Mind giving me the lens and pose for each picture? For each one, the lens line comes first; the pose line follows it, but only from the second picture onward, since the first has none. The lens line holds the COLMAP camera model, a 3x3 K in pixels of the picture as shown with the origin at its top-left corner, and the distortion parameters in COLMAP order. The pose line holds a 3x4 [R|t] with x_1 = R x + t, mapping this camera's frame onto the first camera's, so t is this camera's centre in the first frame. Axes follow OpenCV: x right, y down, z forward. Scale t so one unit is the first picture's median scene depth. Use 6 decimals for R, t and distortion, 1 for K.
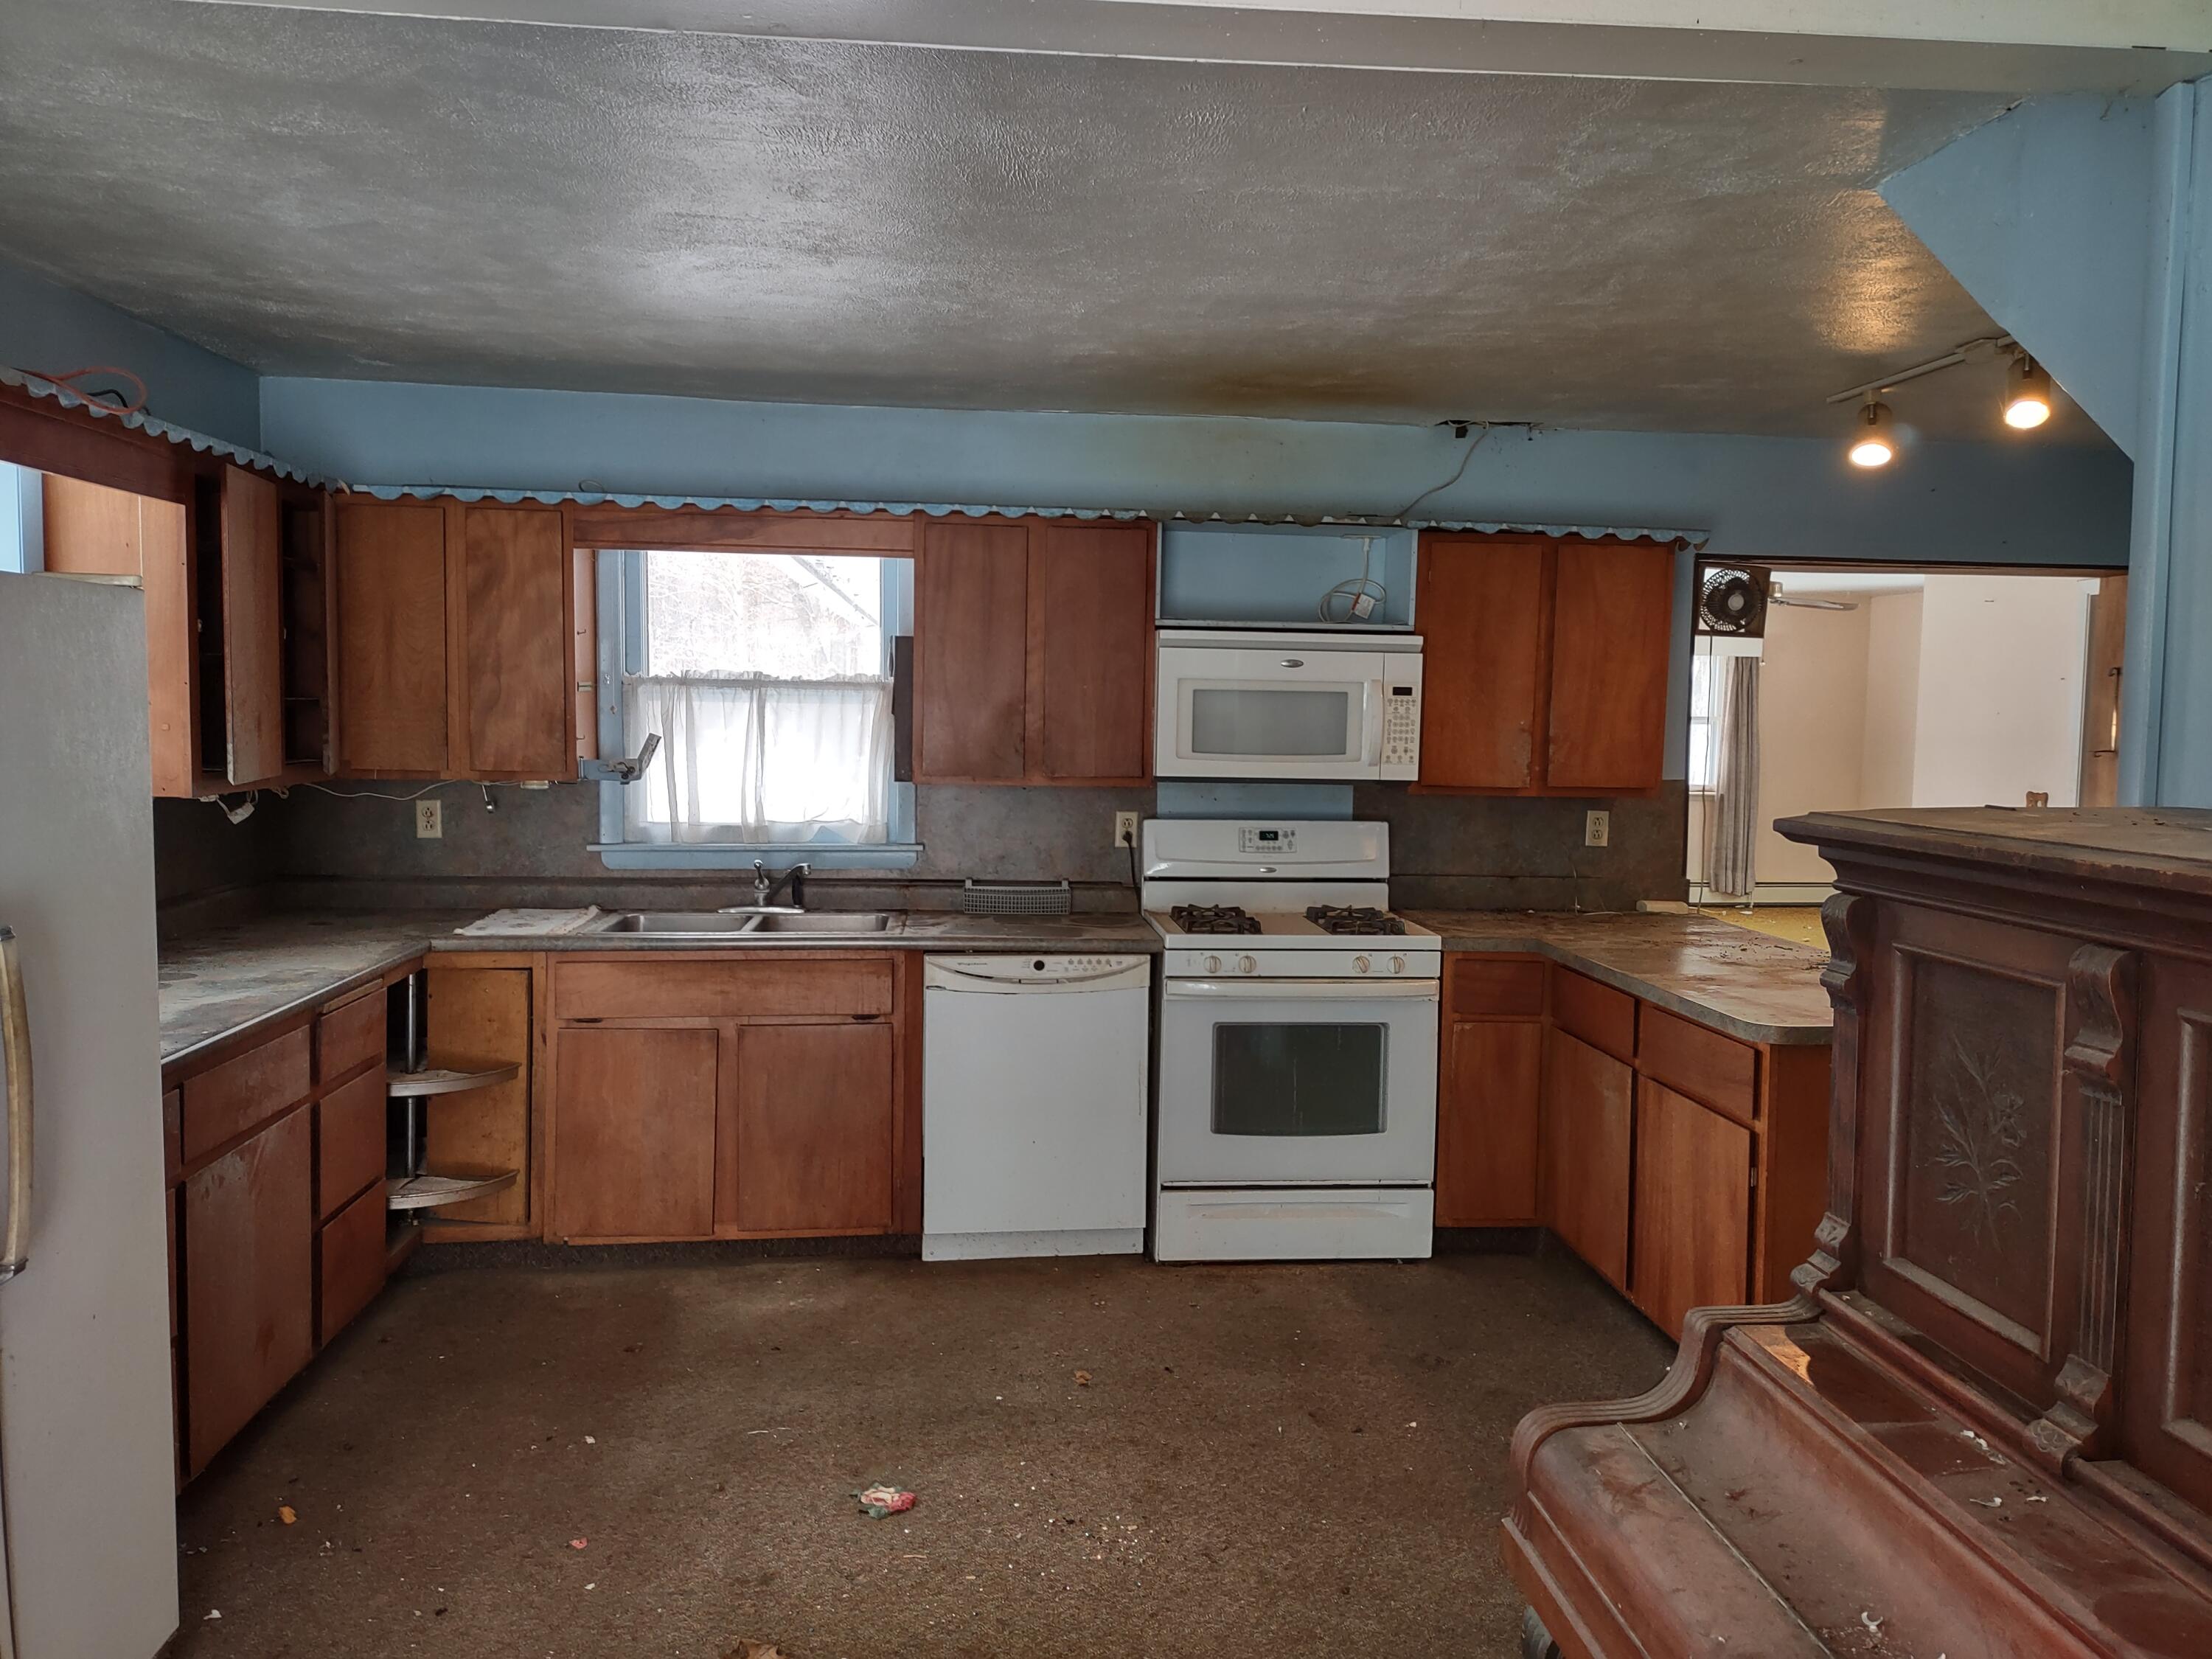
lens RADIAL K [[1624.2, 0, 1106.0], [0, 1624.2, 829.5], [0, 0, 1]] dist [0.082282, -0.125862]
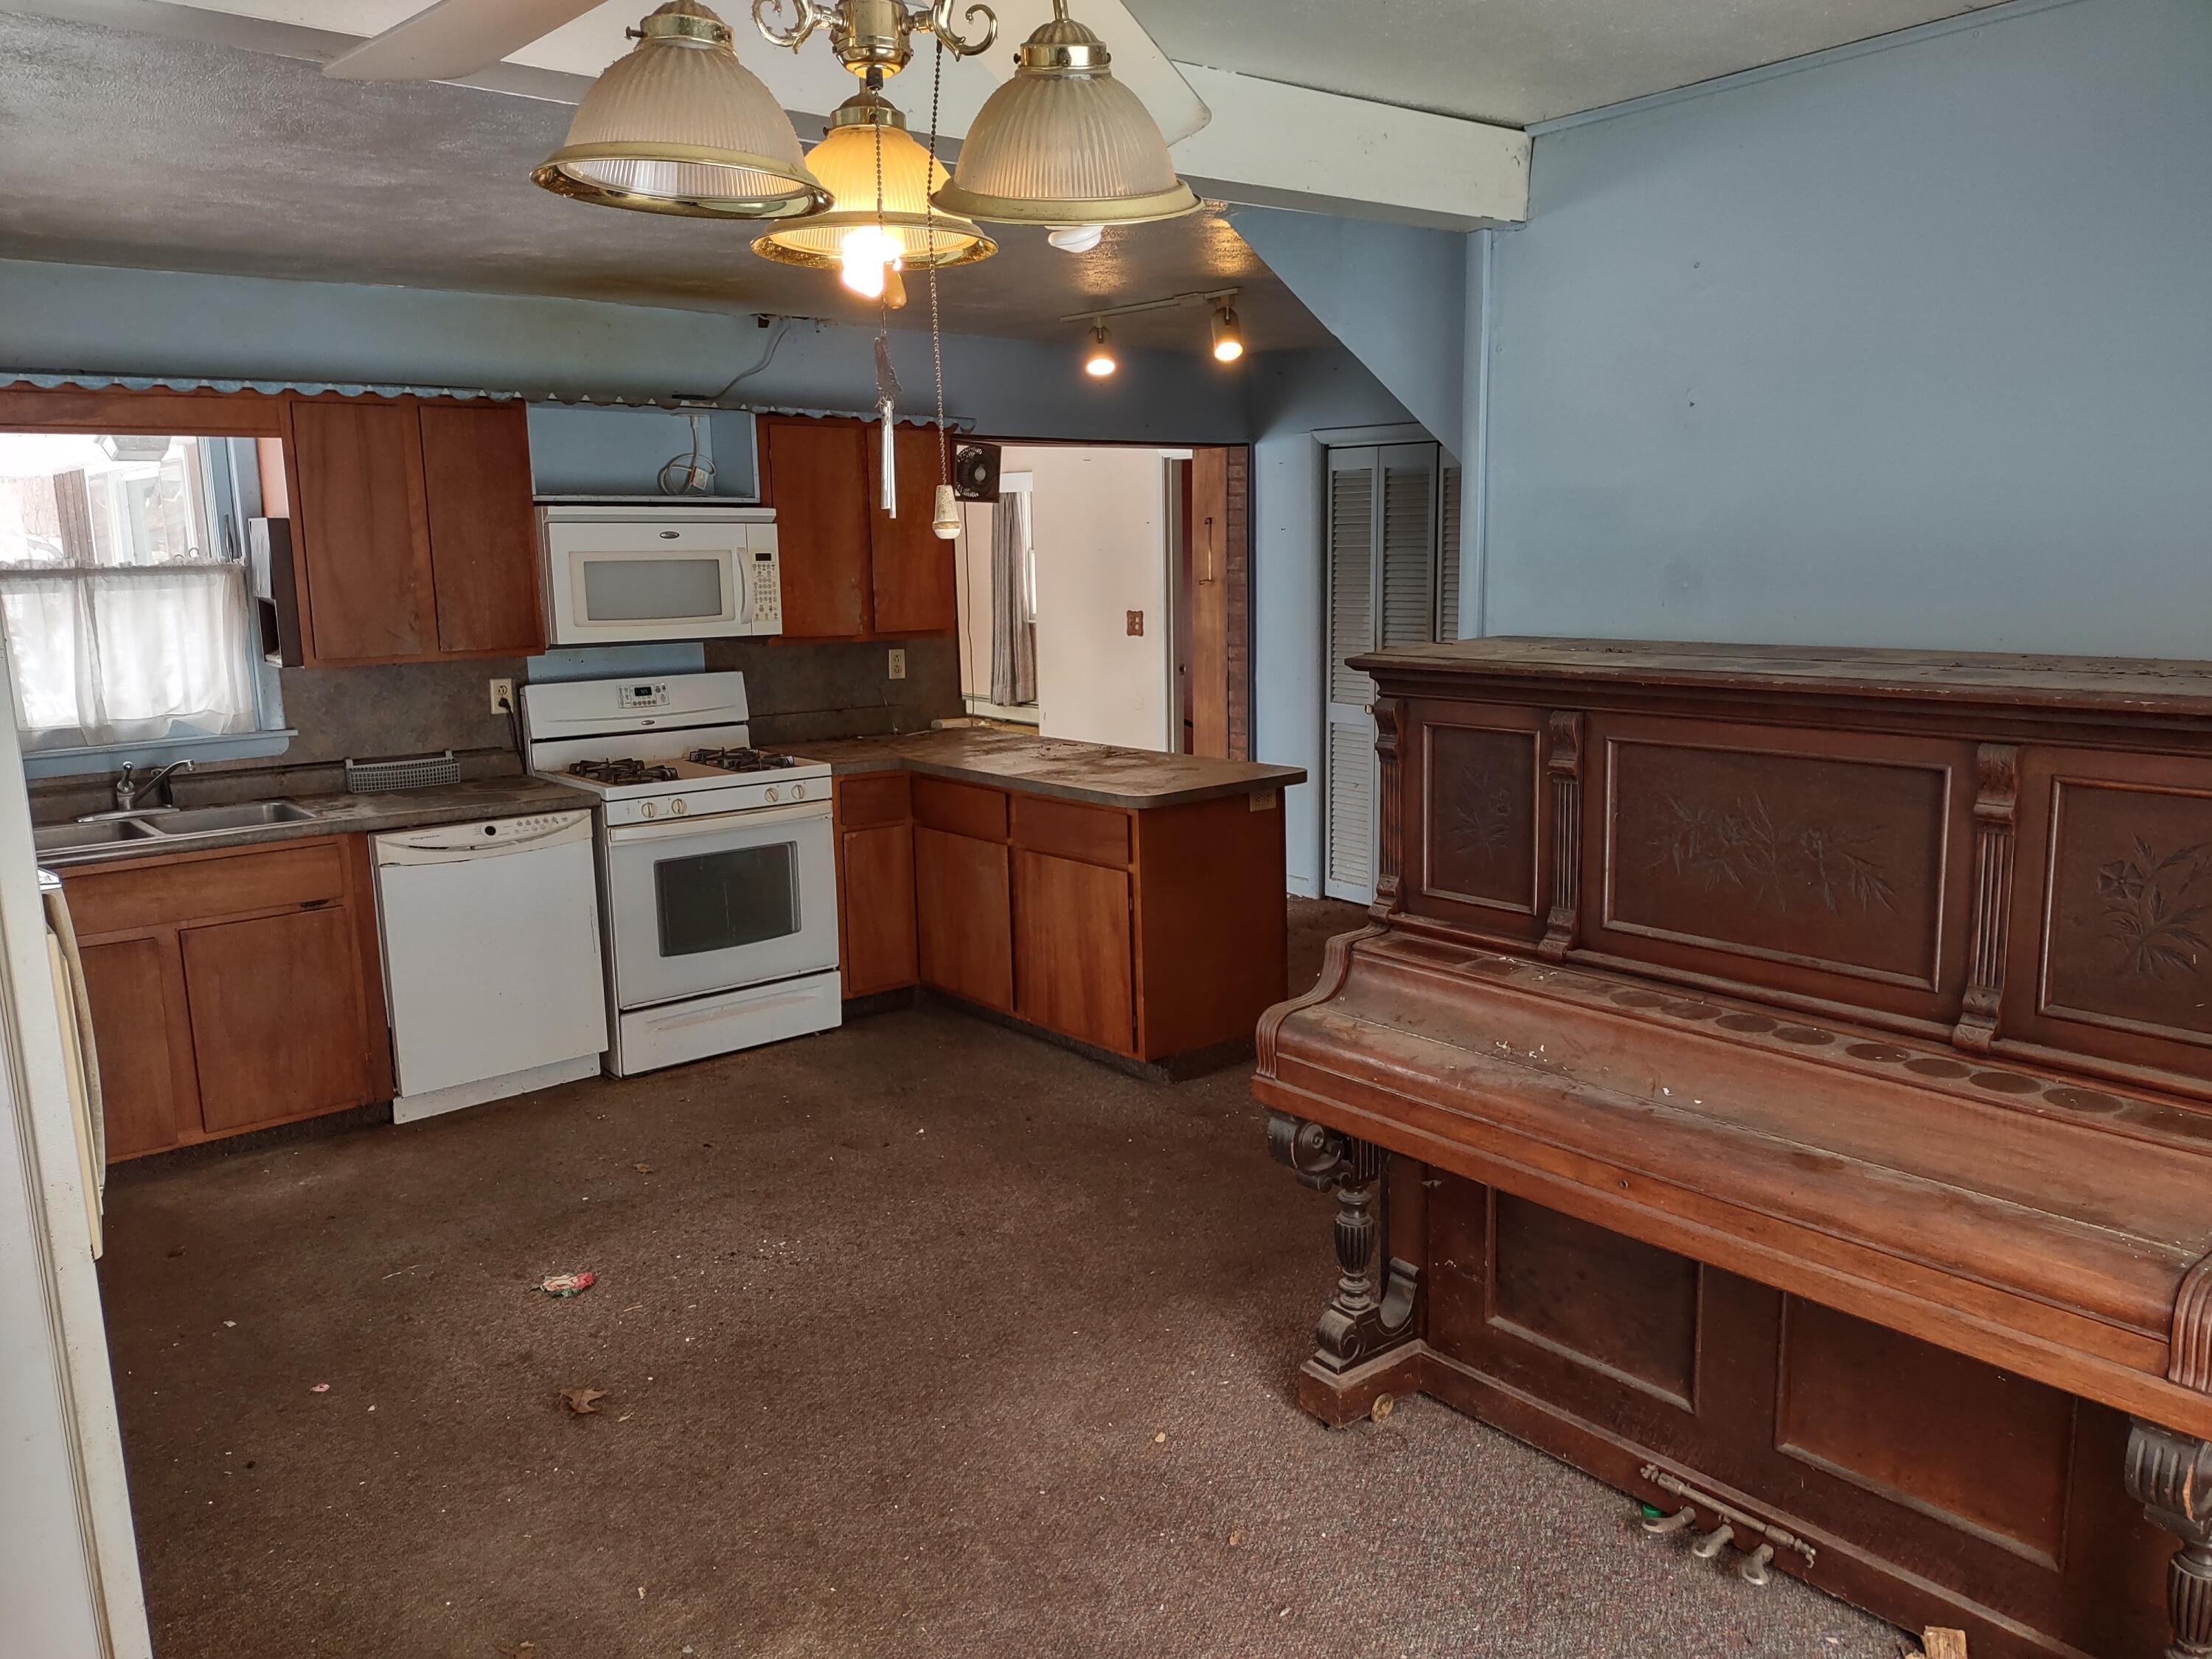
lens RADIAL K [[1624.2, 0, 1106.0], [0, 1624.2, 829.5], [0, 0, 1]] dist [0.082282, -0.125862]
pose [[0.830669, -0.128588, 0.541714, -0.278271], [0.071493, 0.989544, 0.125261, -0.022227], [-0.552157, -0.065322, 0.831177, -0.113885]]
